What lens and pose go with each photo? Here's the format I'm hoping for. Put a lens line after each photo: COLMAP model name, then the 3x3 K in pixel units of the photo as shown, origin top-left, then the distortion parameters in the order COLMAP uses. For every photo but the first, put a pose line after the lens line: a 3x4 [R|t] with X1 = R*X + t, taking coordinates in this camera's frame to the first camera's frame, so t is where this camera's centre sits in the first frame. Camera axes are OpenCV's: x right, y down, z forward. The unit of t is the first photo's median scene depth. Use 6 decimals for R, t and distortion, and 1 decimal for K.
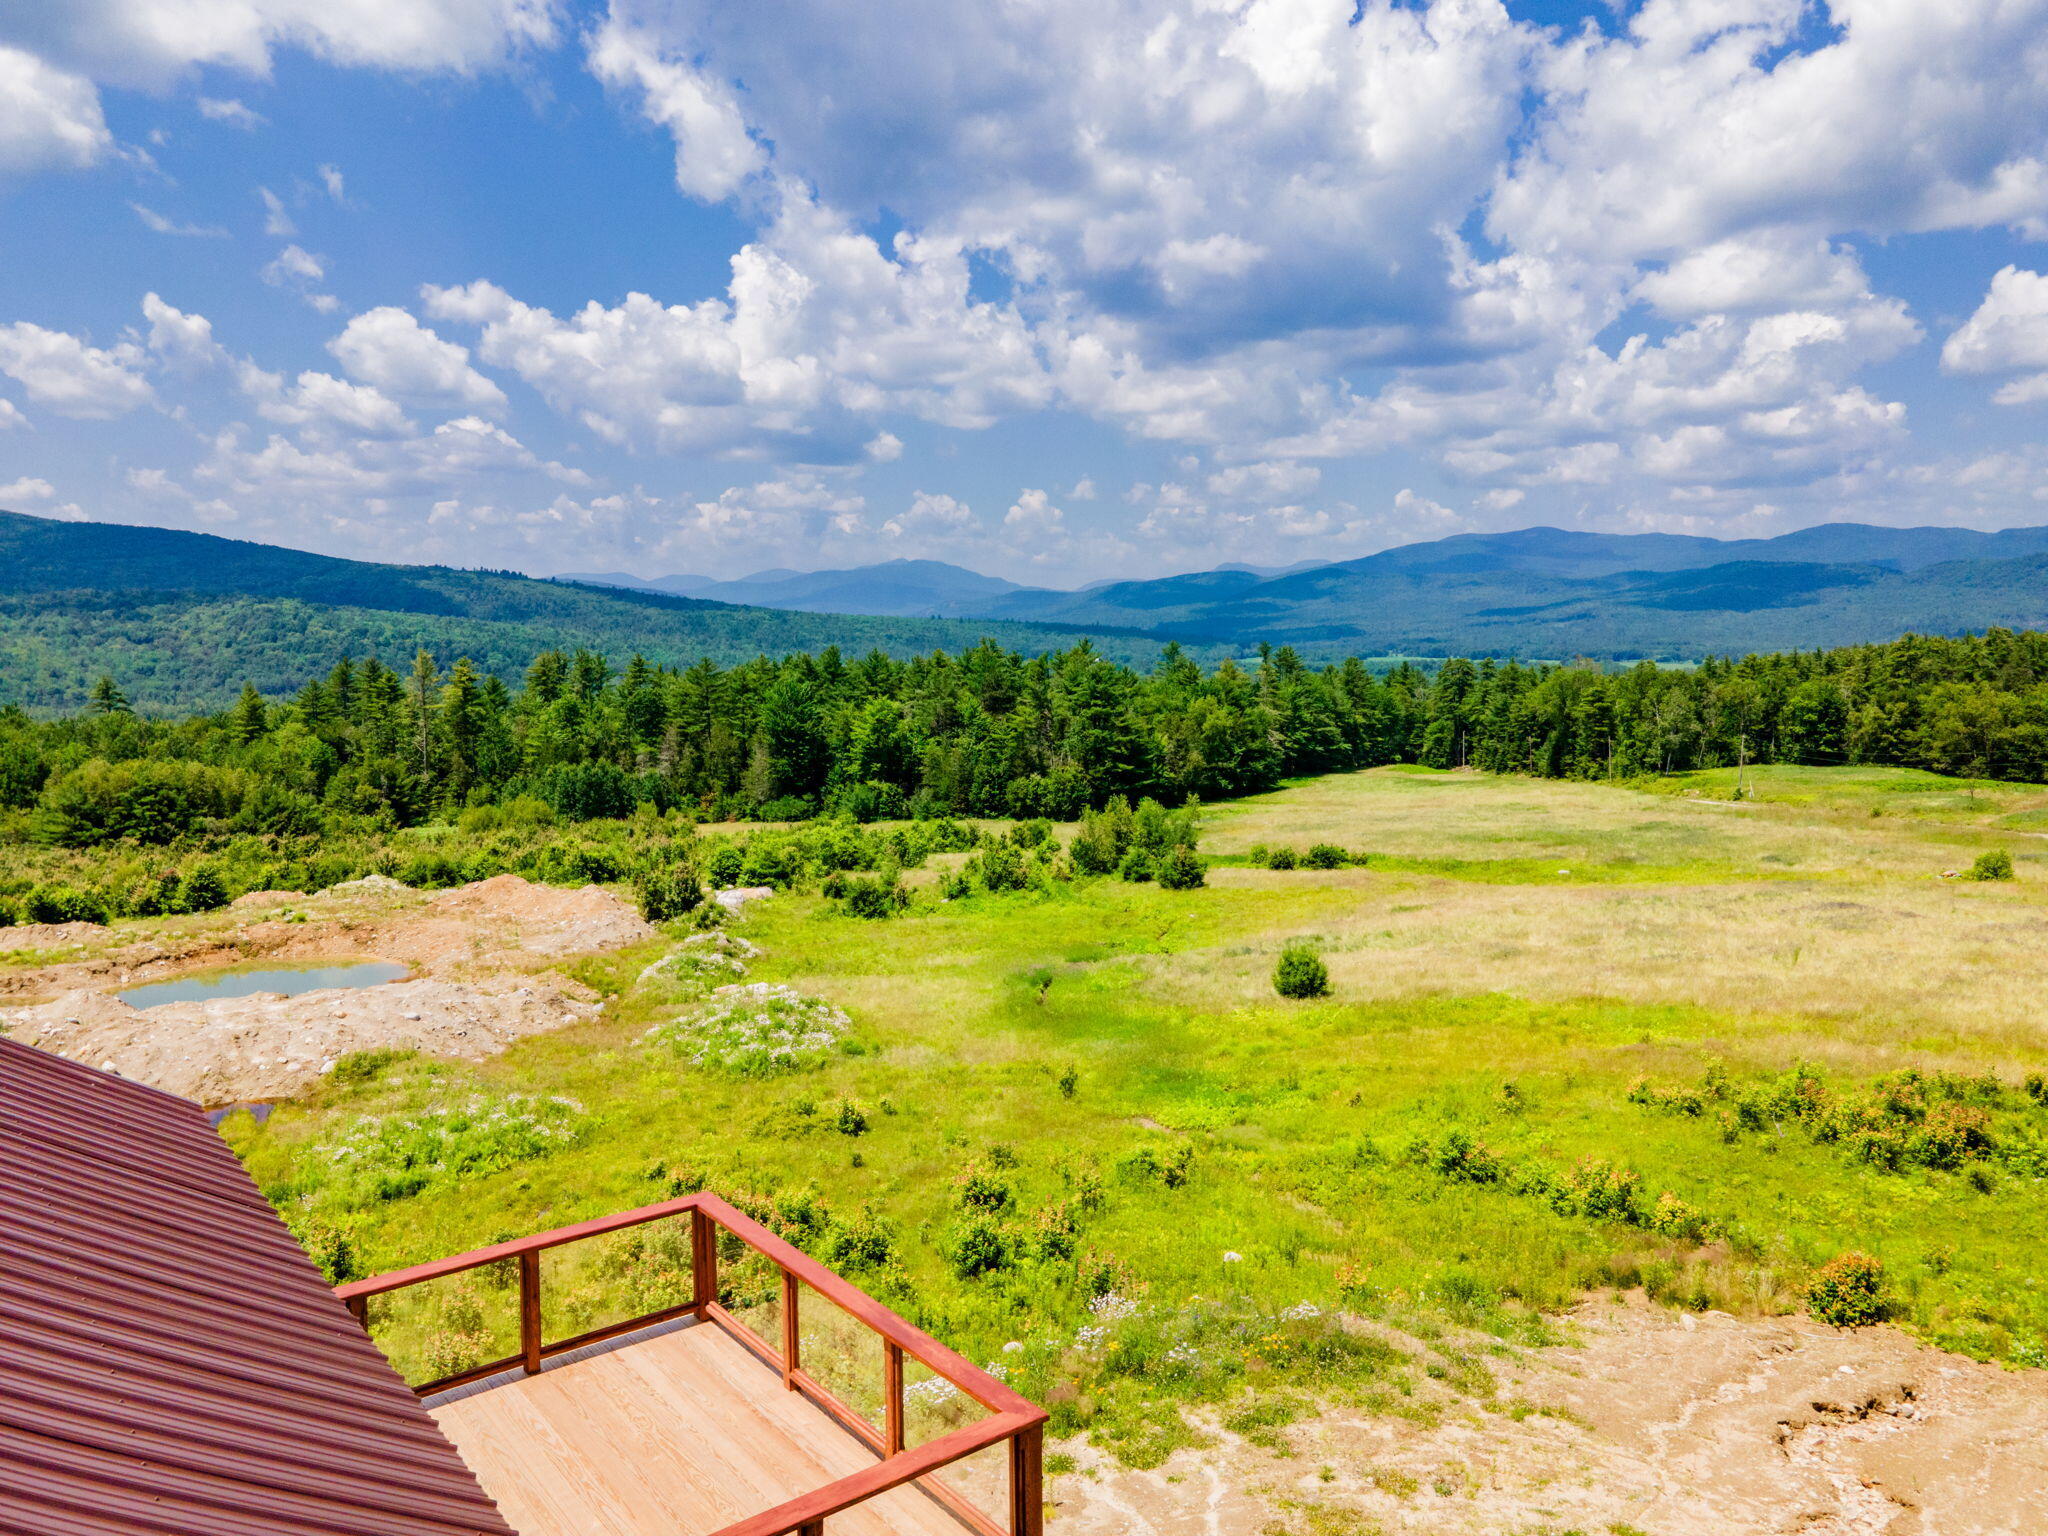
lens RADIAL K [[1496.9, 0, 1031.0], [0, 1496.9, 747.9], [0, 0, 1]] dist [0.016413, 0.047005]
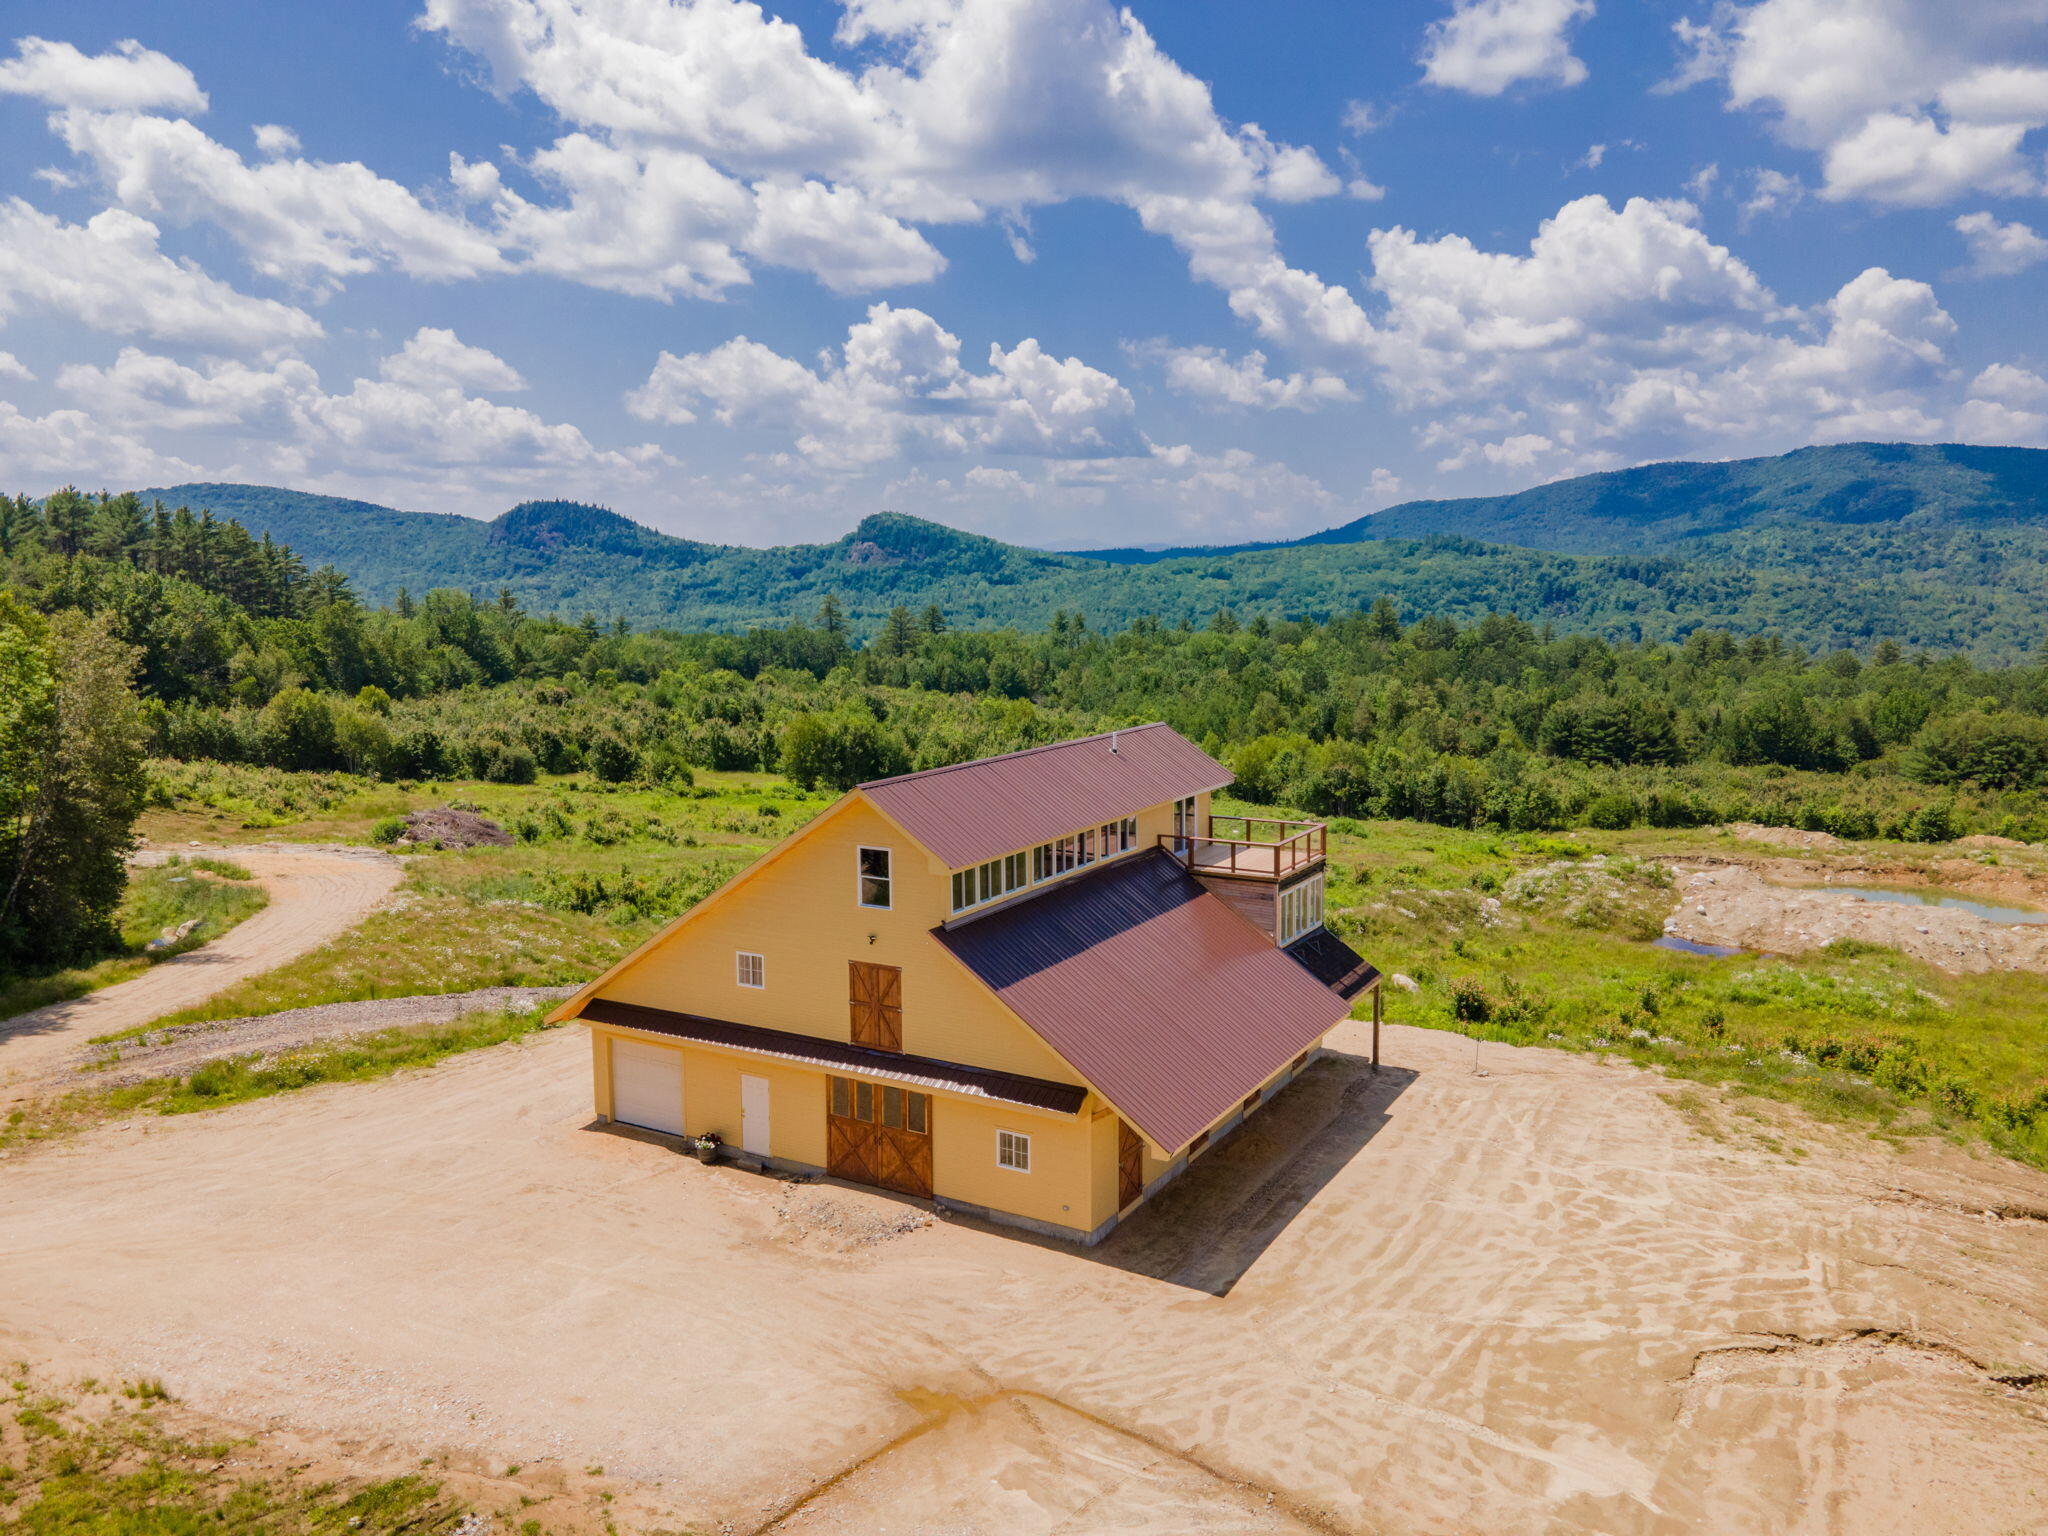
lens RADIAL K [[1496.9, 0, 1019.6], [0, 1496.9, 770.9], [0, 0, 1]] dist [0.016413, 0.047005]
pose [[0.368137, 0.121983, -0.921735, 0.141234], [-0.073233, 0.992081, 0.102044, -0.008717], [0.926883, 0.029936, 0.374155, -0.056420]]
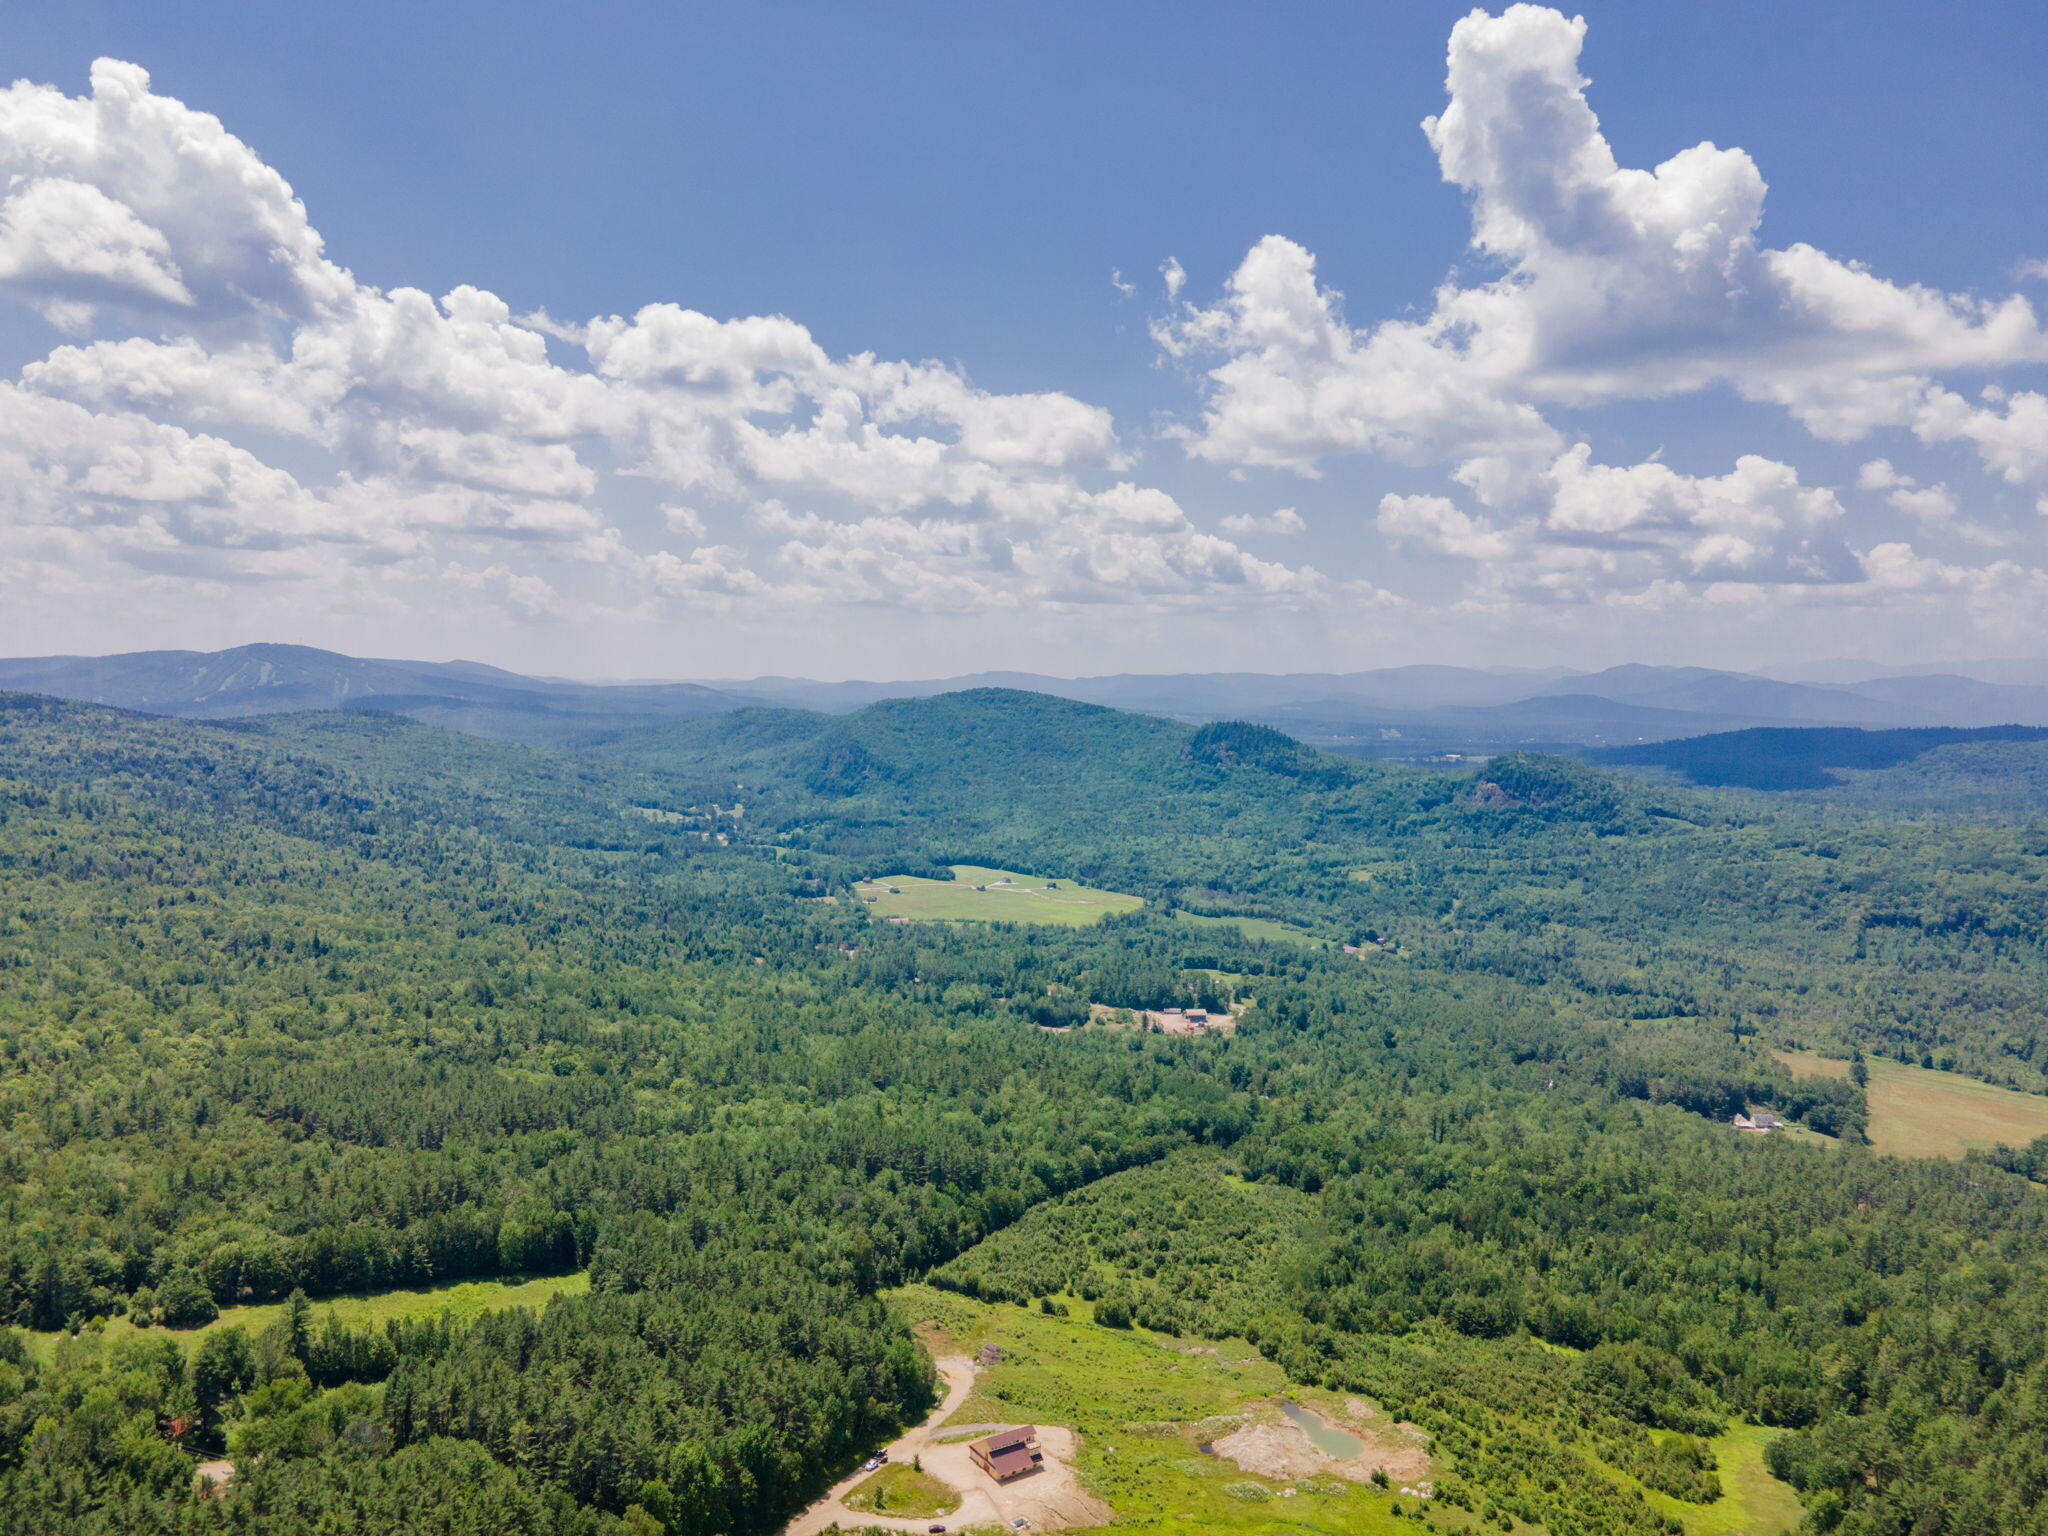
lens RADIAL K [[1496.9, 0, 1021.6], [0, 1496.9, 786.0], [0, 0, 1]] dist [0.016413, 0.047005]
pose [[-0.087241, 0.076663, -0.993233, 1.706517], [-0.105816, 0.990681, 0.085760, -0.908275], [0.990551, 0.112582, -0.078316, 0.074052]]
